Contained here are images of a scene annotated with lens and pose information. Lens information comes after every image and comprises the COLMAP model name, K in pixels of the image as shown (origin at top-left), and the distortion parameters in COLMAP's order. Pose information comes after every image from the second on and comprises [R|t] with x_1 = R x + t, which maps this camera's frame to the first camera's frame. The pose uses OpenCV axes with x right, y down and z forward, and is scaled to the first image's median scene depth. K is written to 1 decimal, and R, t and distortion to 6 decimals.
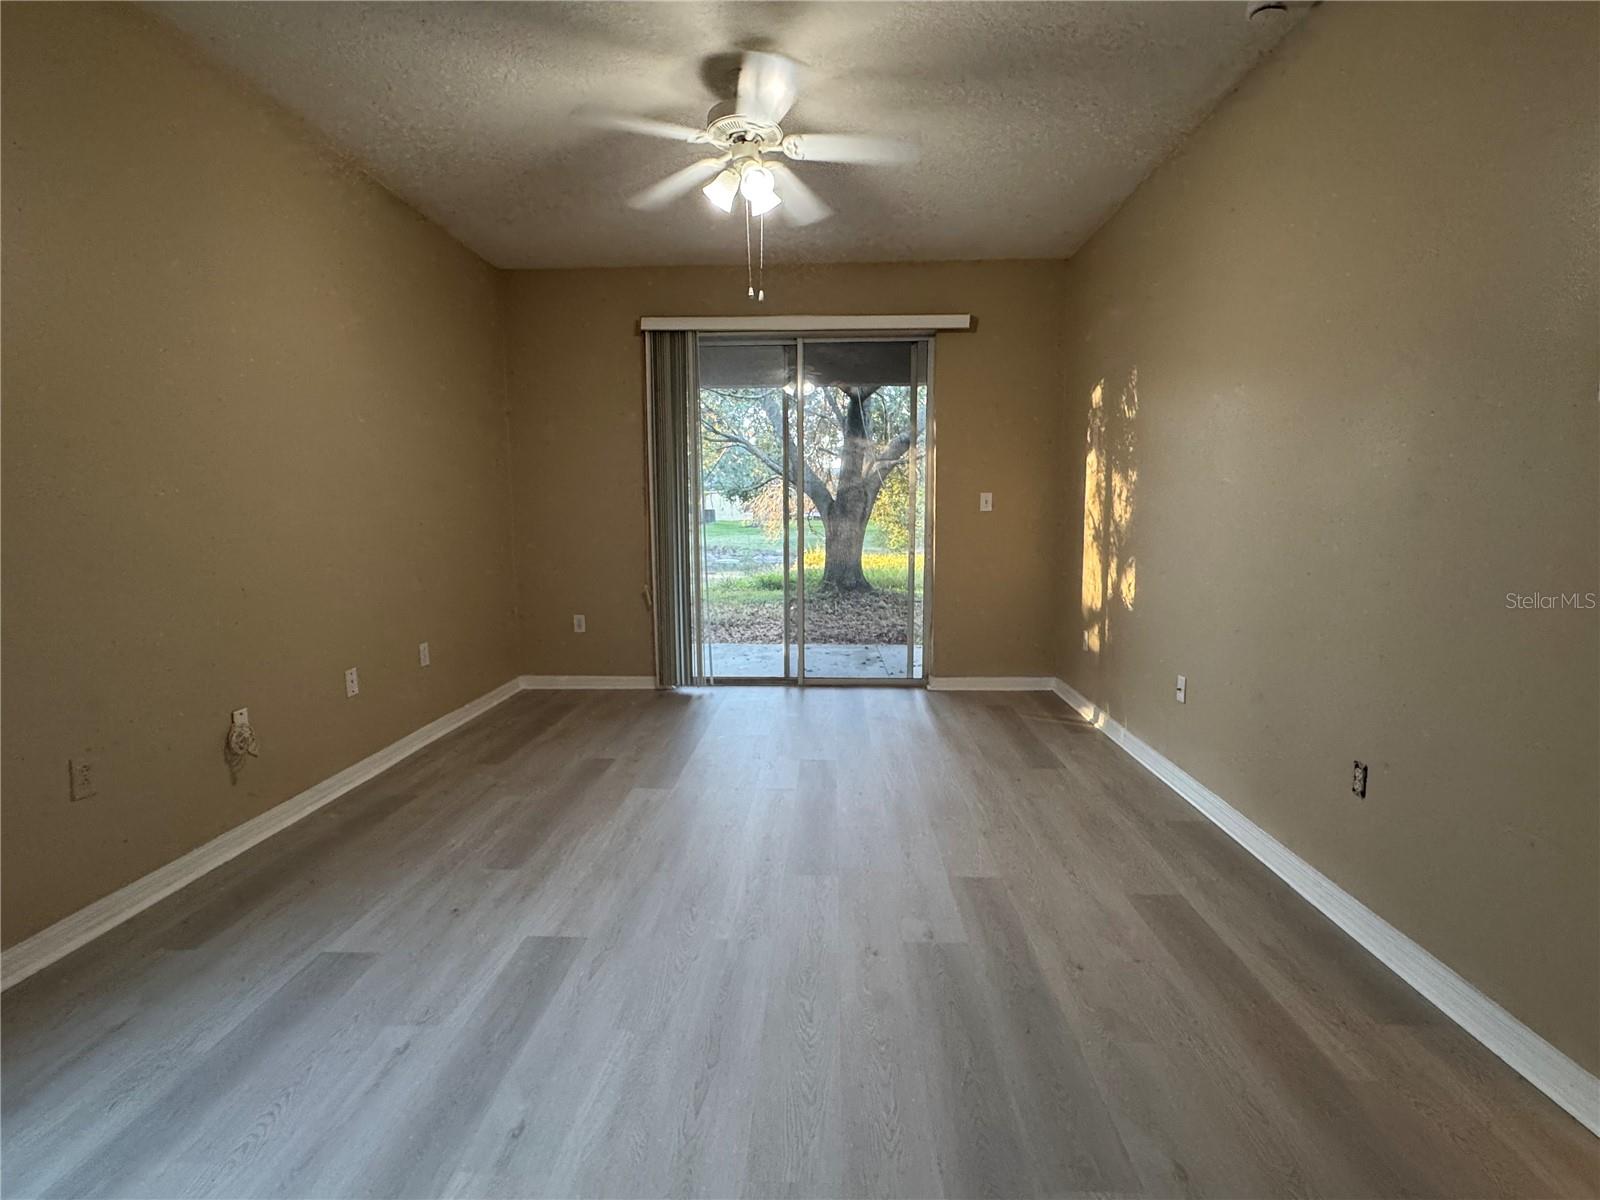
lens RADIAL K [[778.3, 0, 798.8], [0, 778.3, 603.9], [0, 0, 1]] dist [0.002731, -0.001851]
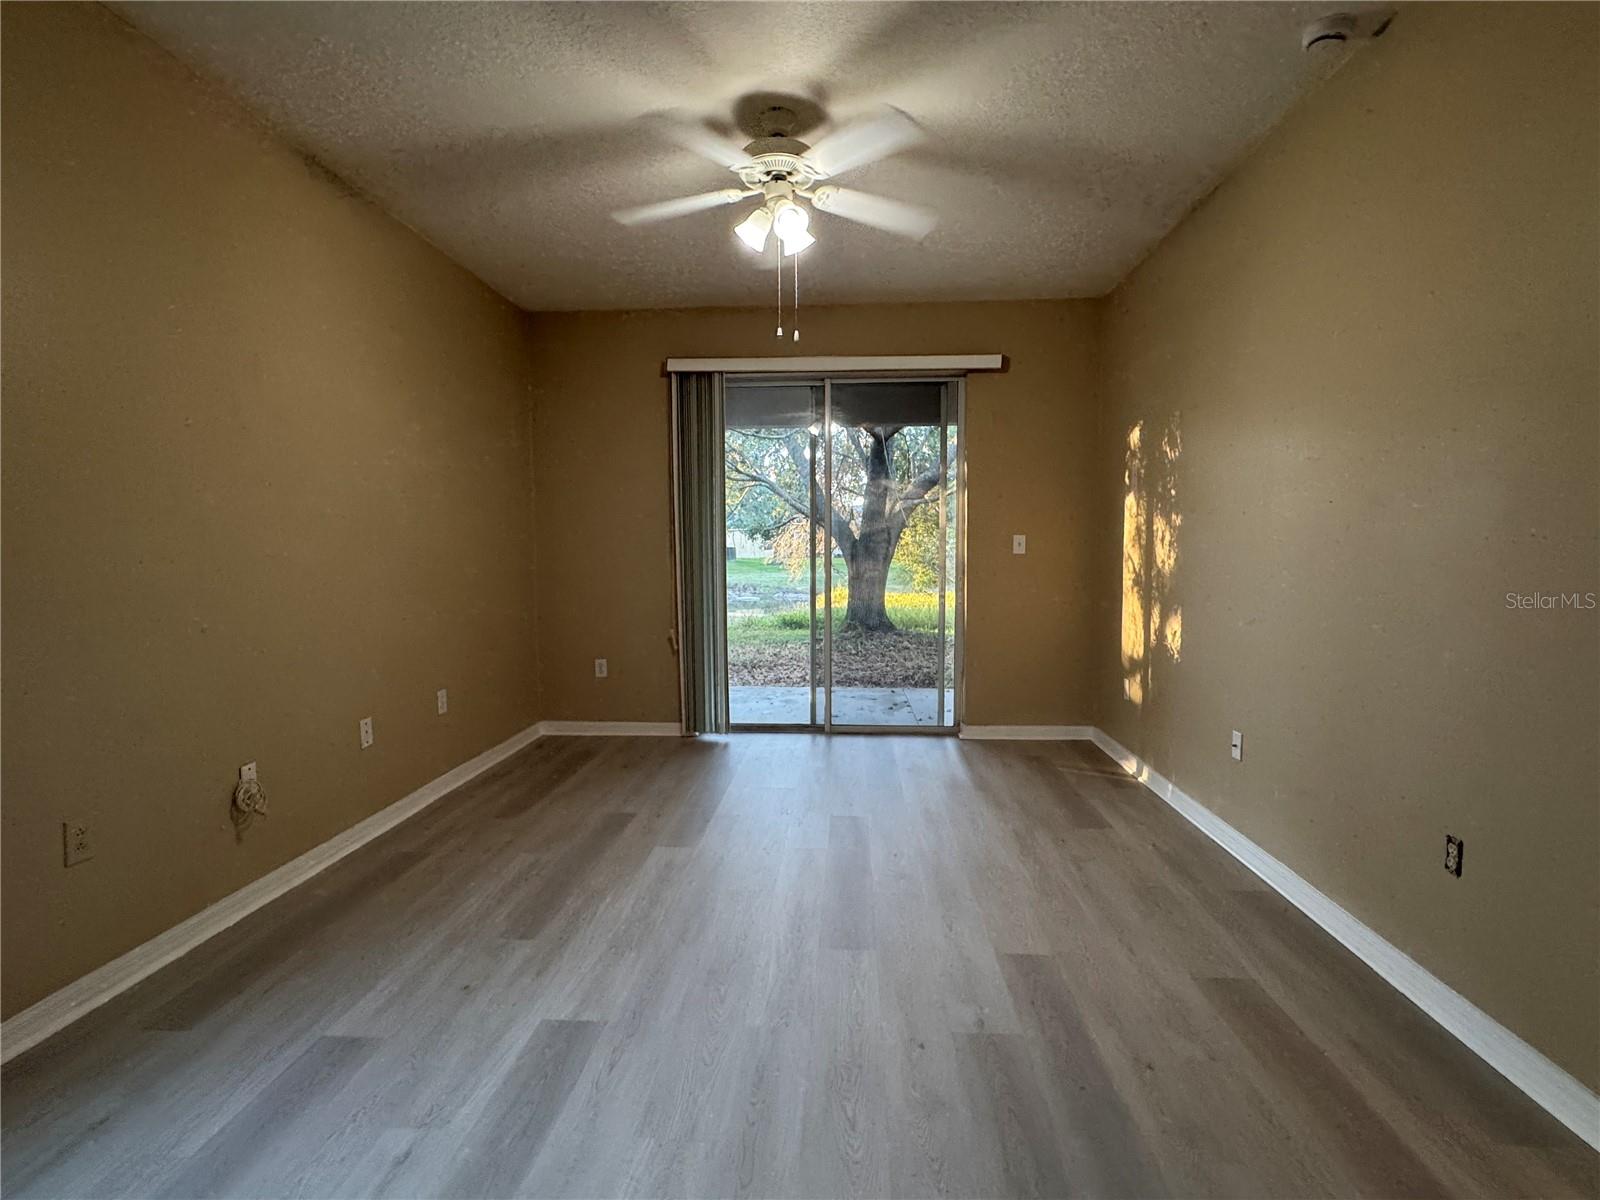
lens RADIAL K [[777.2, 0, 804.7], [0, 777.2, 608.6], [0, 0, 1]] dist [0.000939, -0.000279]
pose [[0.999848, 0.001624, -0.017388, -0.015576], [-0.002335, 0.999159, -0.040945, -0.016441], [0.017306, 0.040980, 0.999010, 0.044601]]
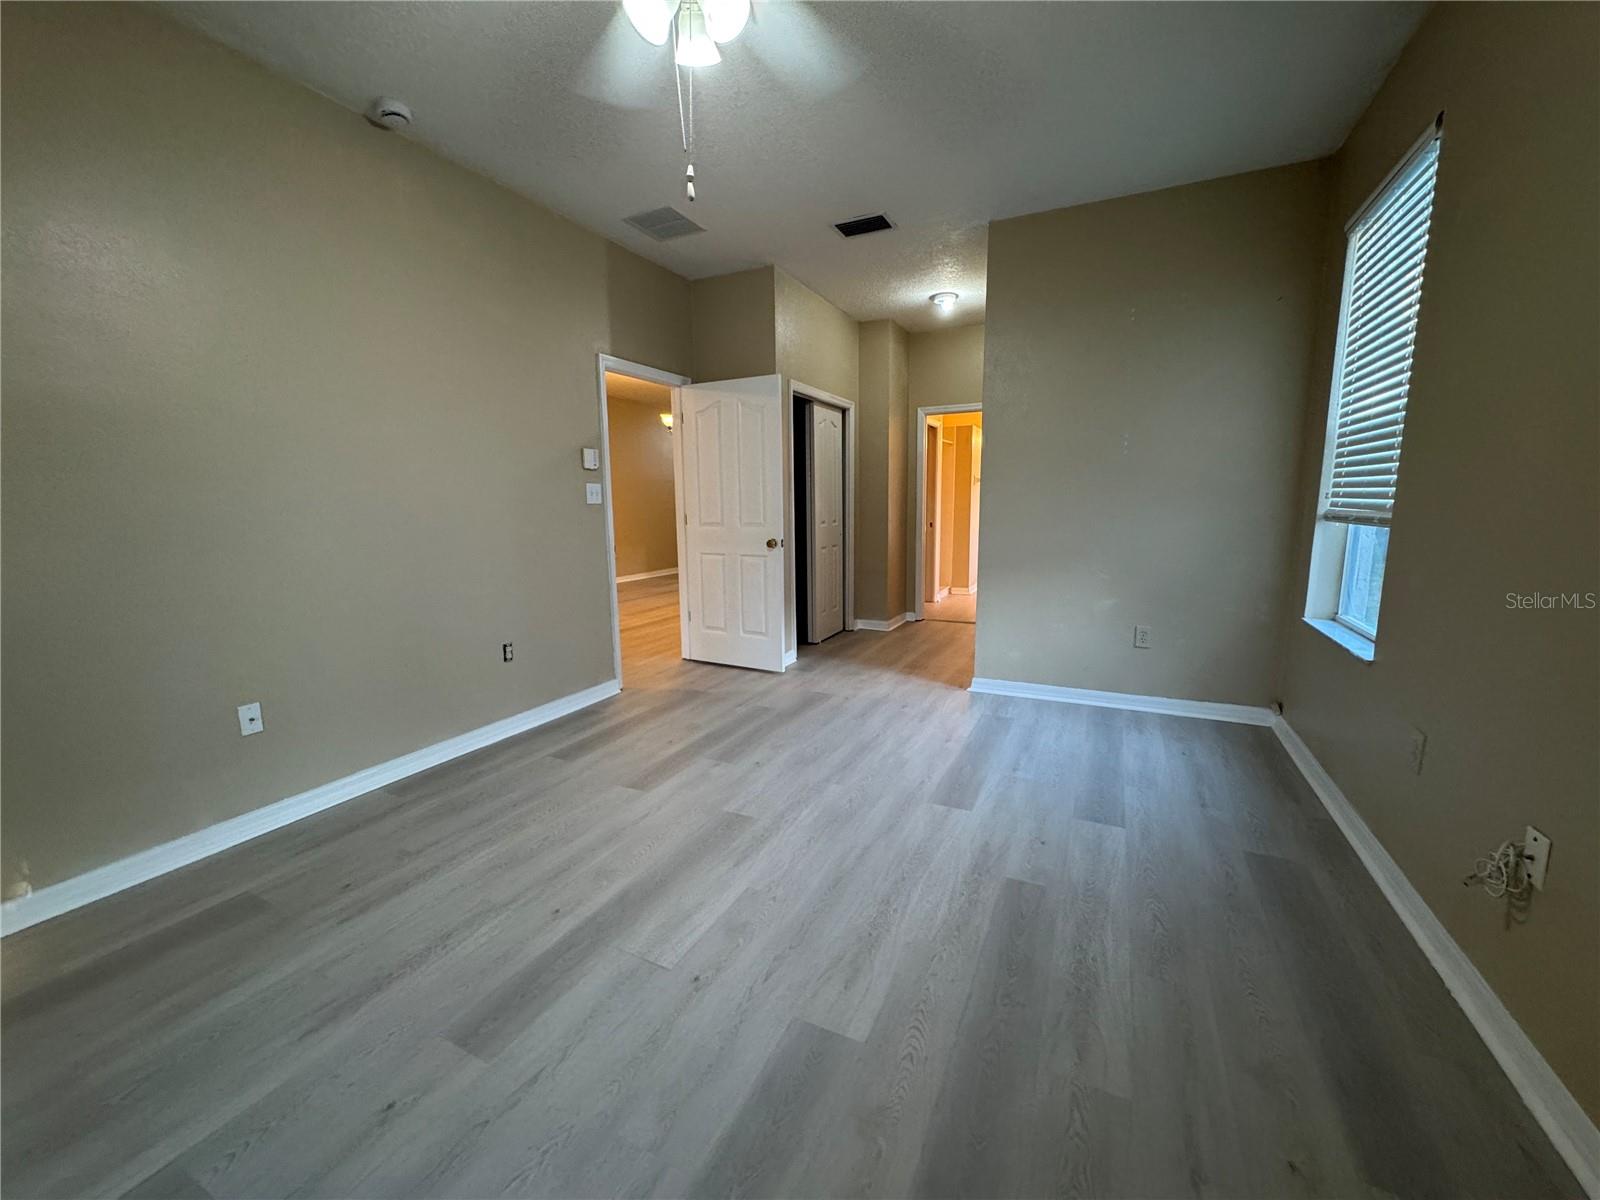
lens RADIAL K [[640.8, 0, 802.4], [0, 640.8, 600.5], [0, 0, 1]] dist [-0.001944, 0.000178]
pose [[-0.917415, -0.045534, 0.395318, -0.350948], [0.064075, 0.963565, 0.259686, -0.165668], [-0.392739, 0.263570, -0.881071, 1.398231]]
